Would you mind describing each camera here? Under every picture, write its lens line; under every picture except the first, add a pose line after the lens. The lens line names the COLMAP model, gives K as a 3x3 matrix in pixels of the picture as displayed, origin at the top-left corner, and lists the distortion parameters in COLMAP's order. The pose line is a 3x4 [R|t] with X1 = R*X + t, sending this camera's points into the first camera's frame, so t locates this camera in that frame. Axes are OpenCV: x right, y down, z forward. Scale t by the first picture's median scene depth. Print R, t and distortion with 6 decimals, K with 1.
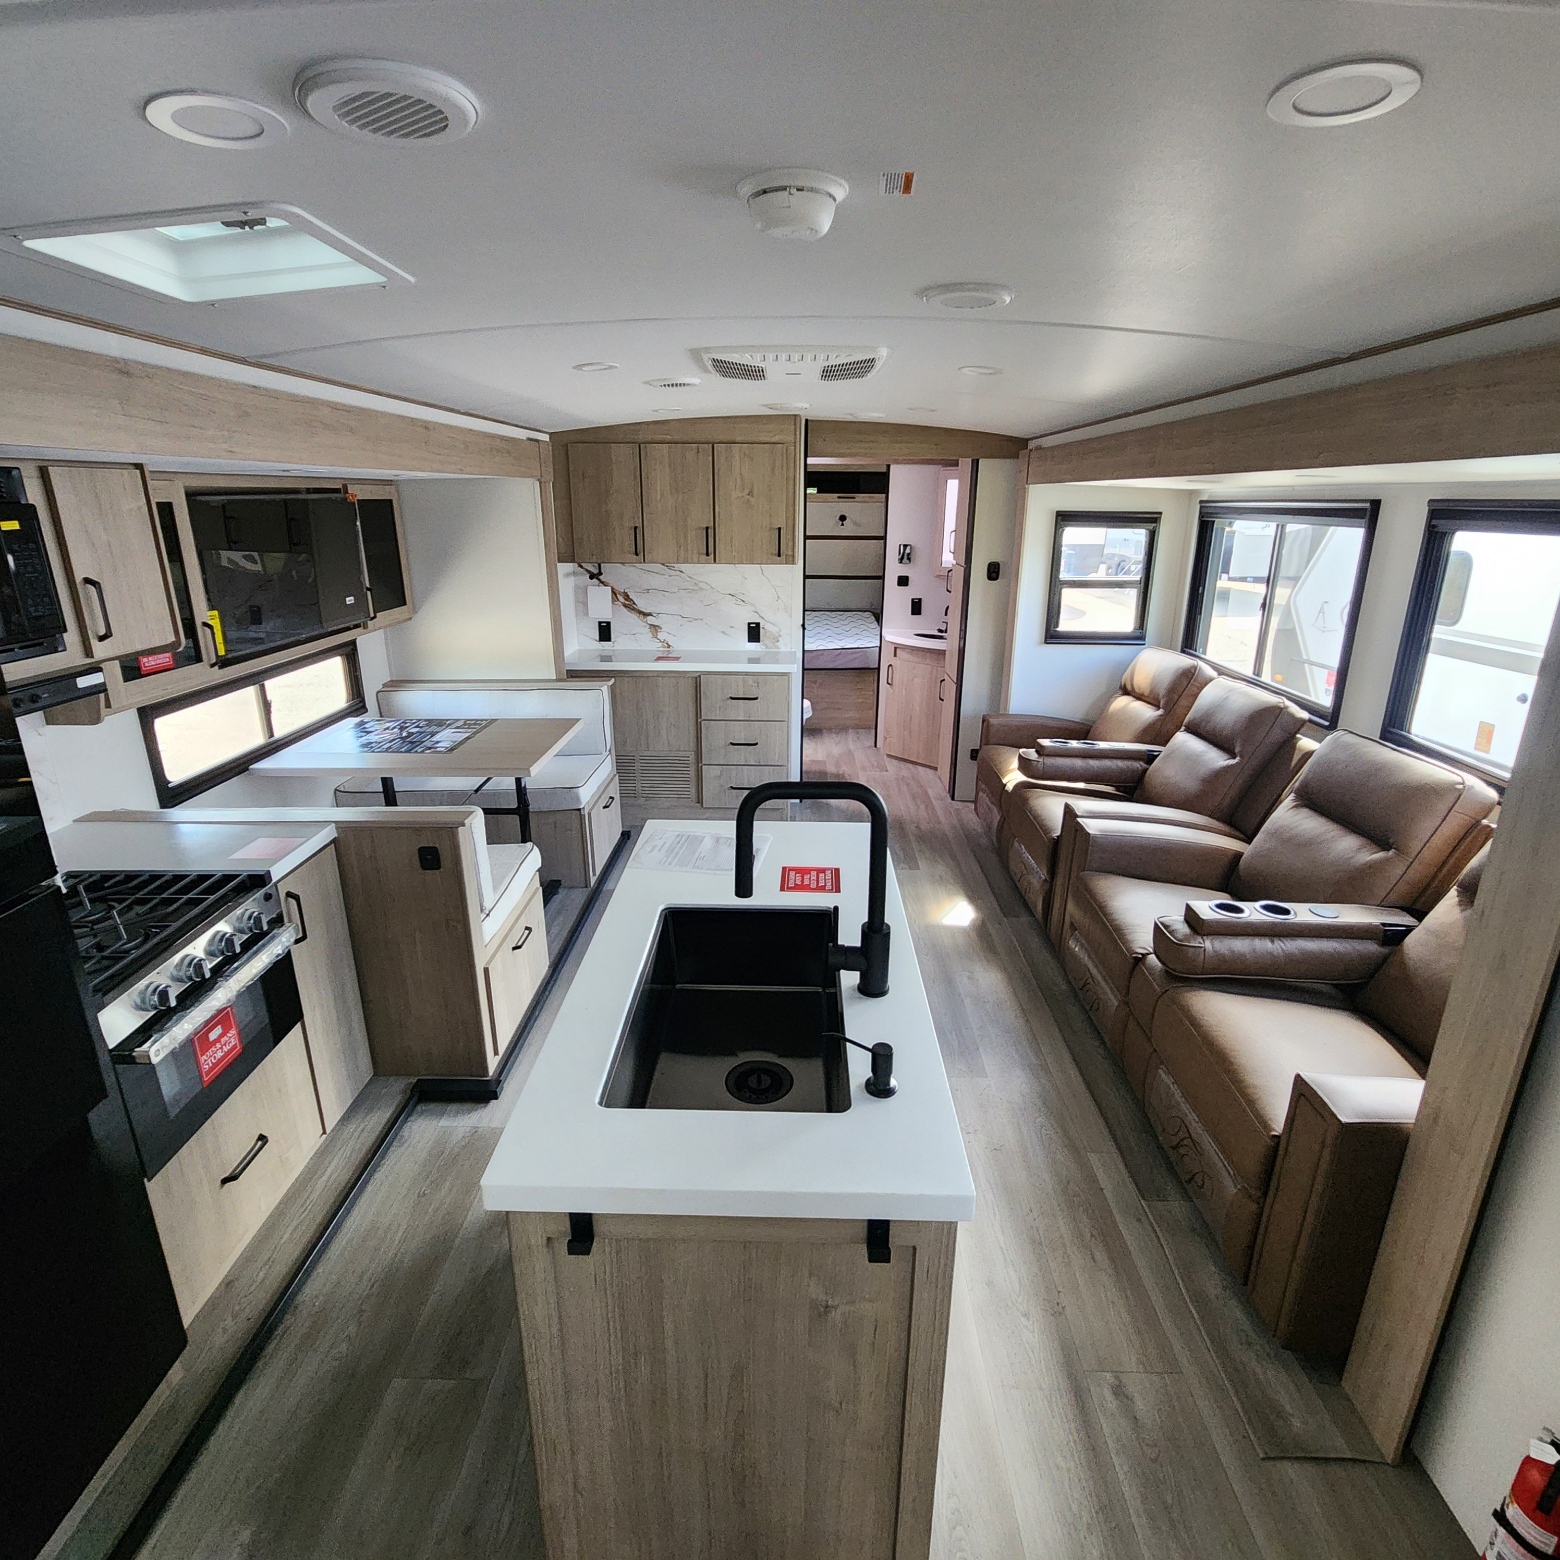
lens RADIAL K [[861.1, 0, 775.1], [0, 861.1, 777.7], [0, 0, 1]] dist [-0.001473, -0.000349]
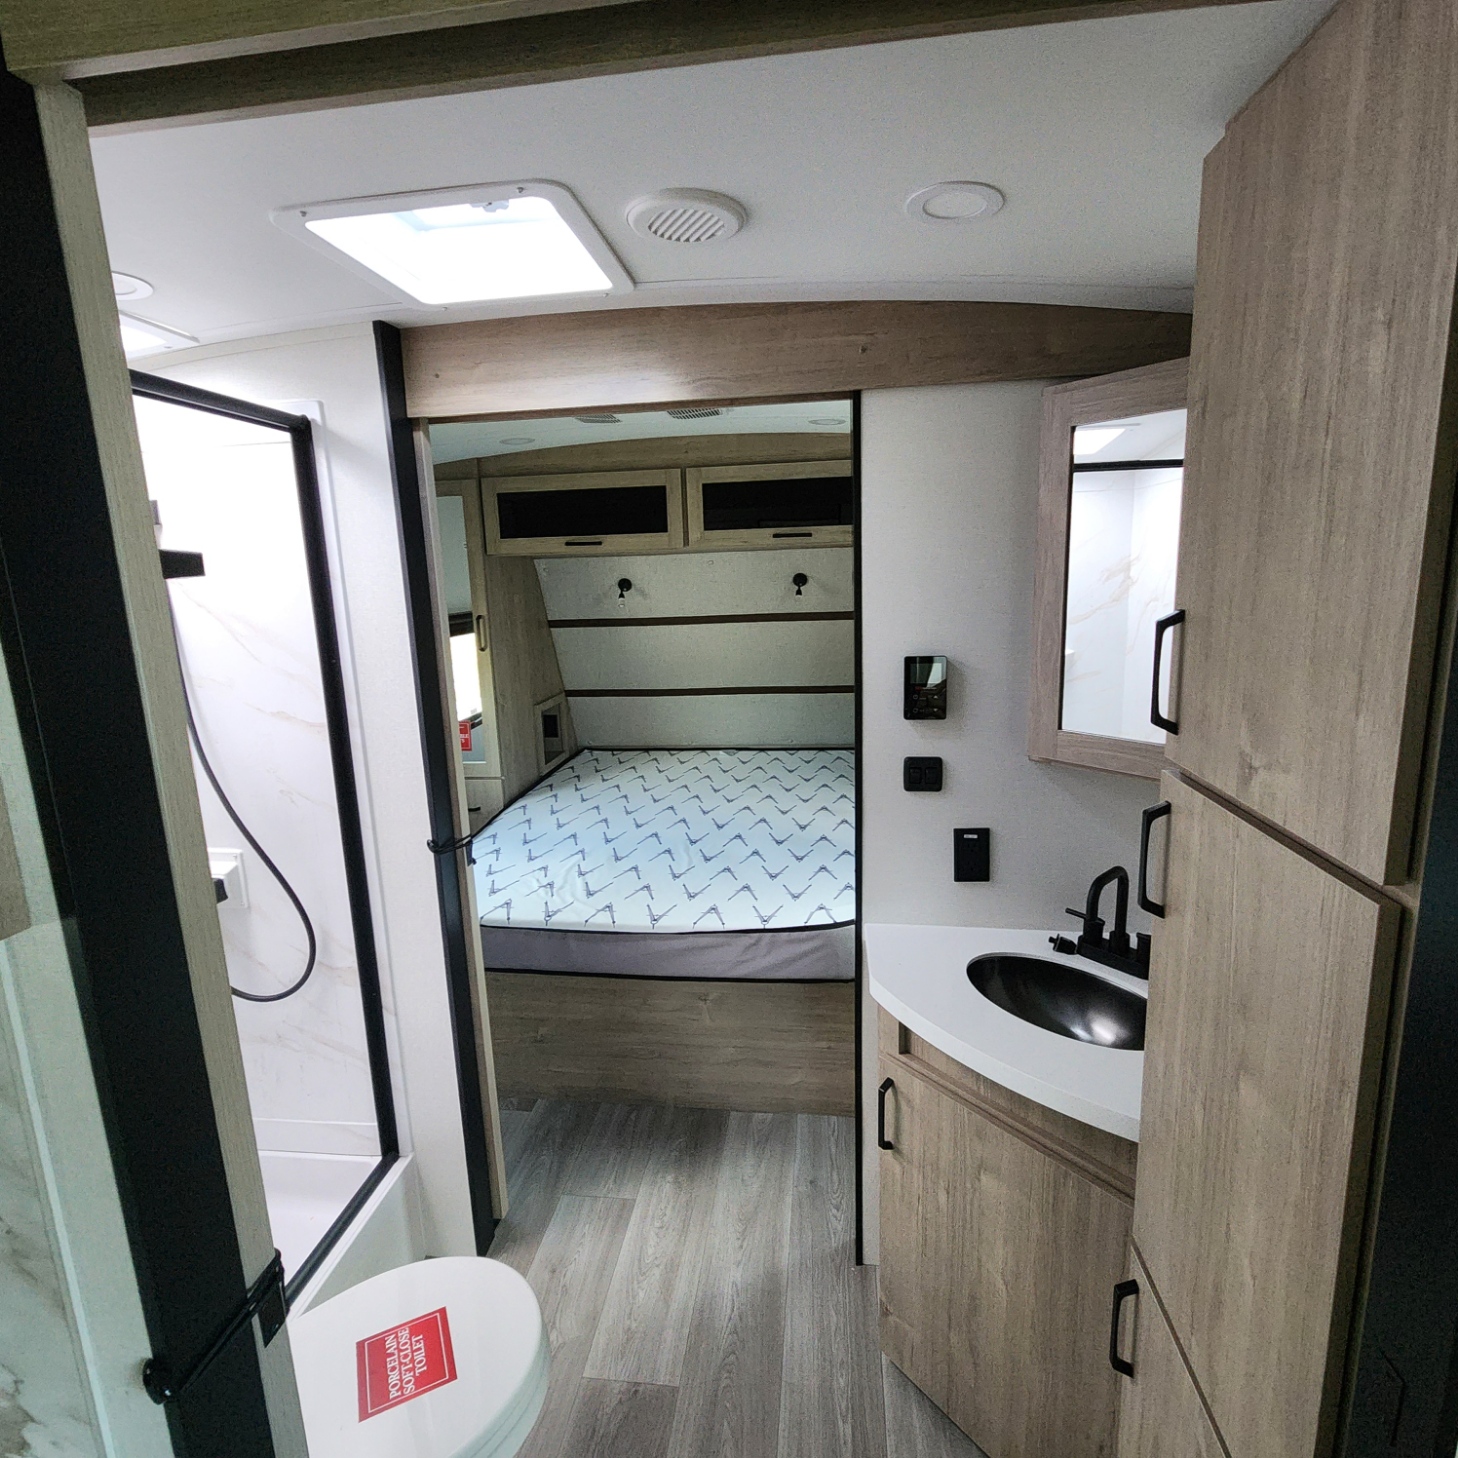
lens RADIAL K [[789.3, 0, 731.8], [0, 789.3, 723.5], [0, 0, 1]] dist [-0.000533, -0.000418]
pose [[0.994381, -0.021477, -0.103664, 0.114346], [0.009070, 0.992888, -0.118705, -0.220000], [0.105476, 0.117097, 0.987503, 0.739670]]
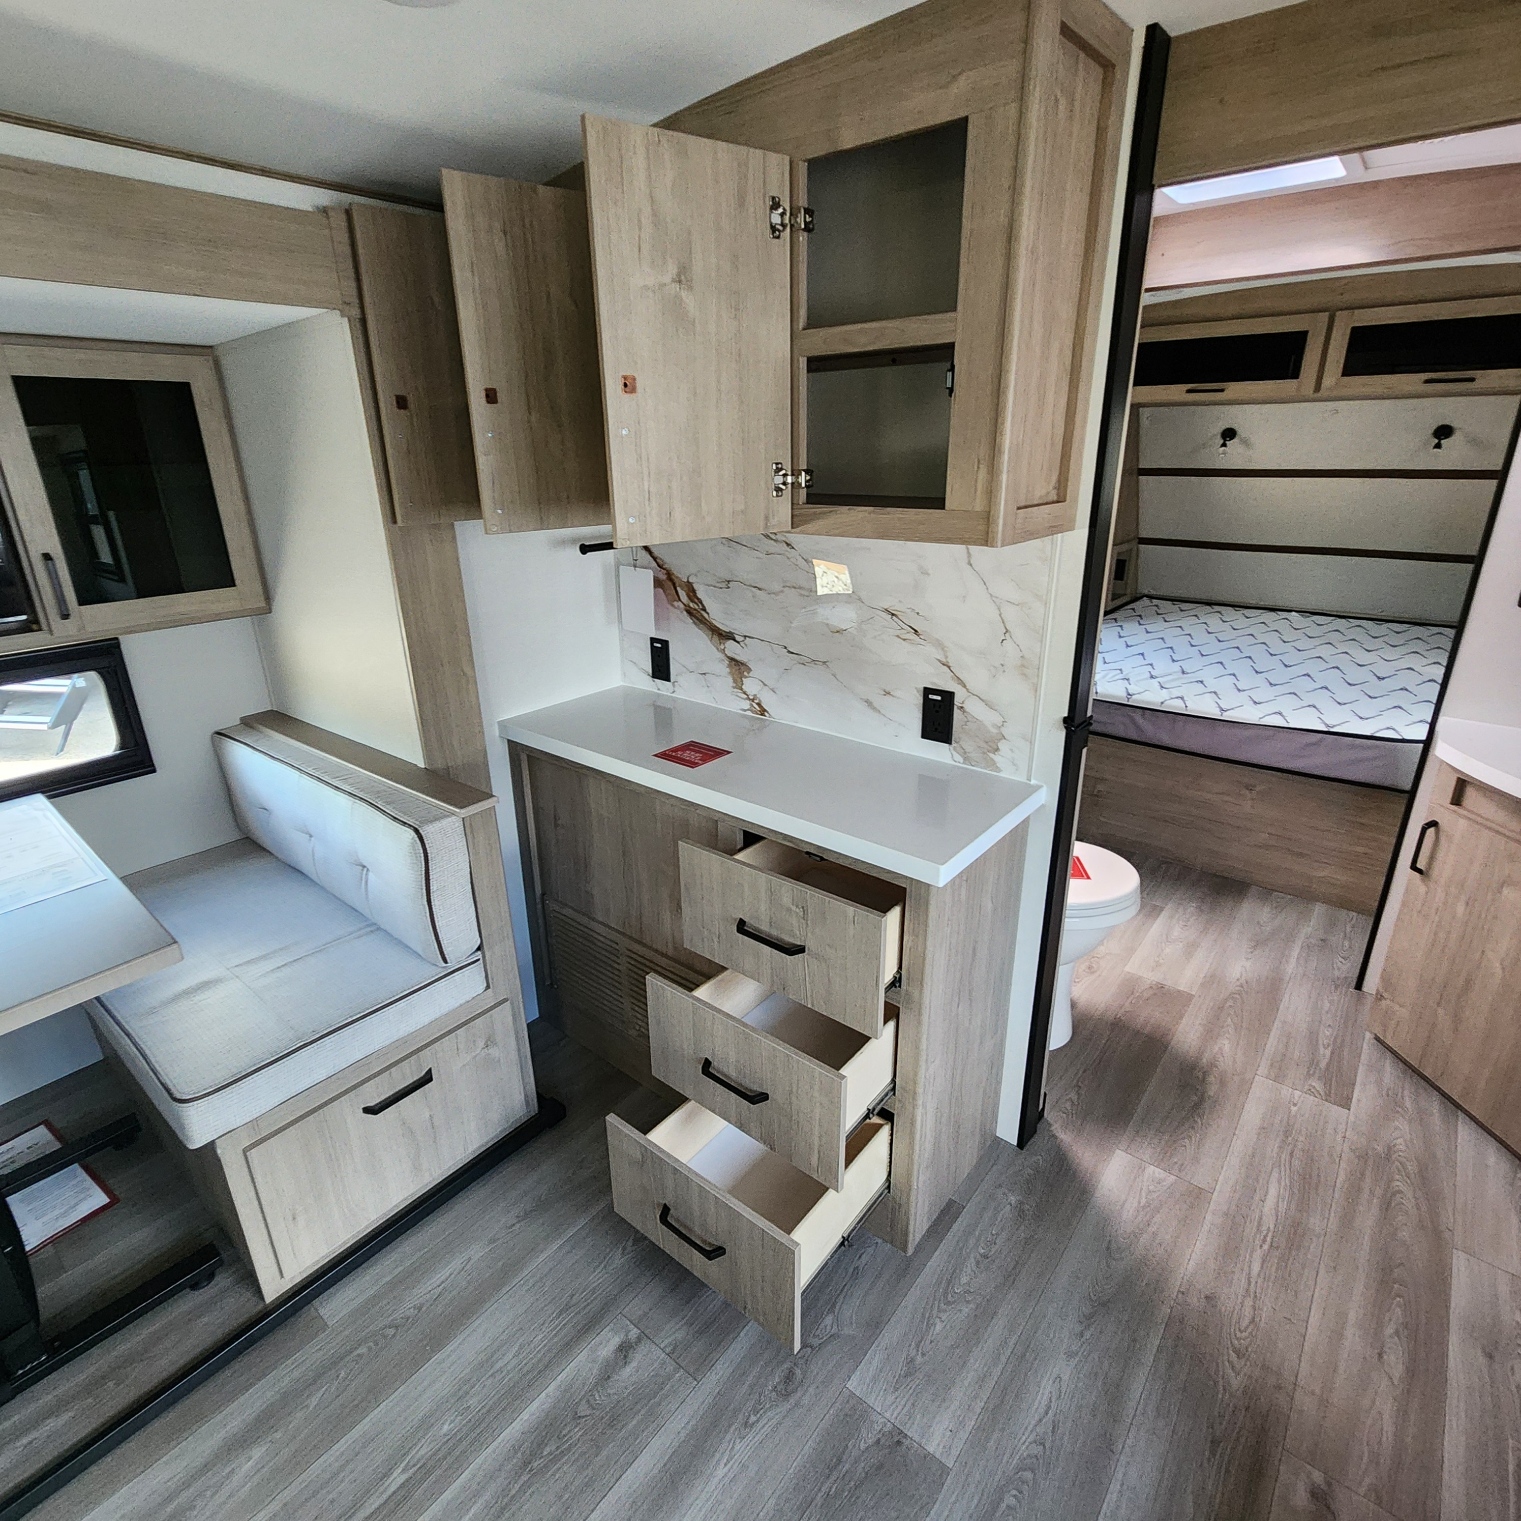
lens RADIAL K [[831.0, 0, 759.5], [0, 831.0, 748.3], [0, 0, 1]] dist [0.001510, -0.000322]
pose [[0.790691, 0.195802, -0.580060, 0.108614], [-0.171975, 0.980363, 0.096502, -0.150003], [0.587565, 0.023452, 0.808837, 0.560679]]
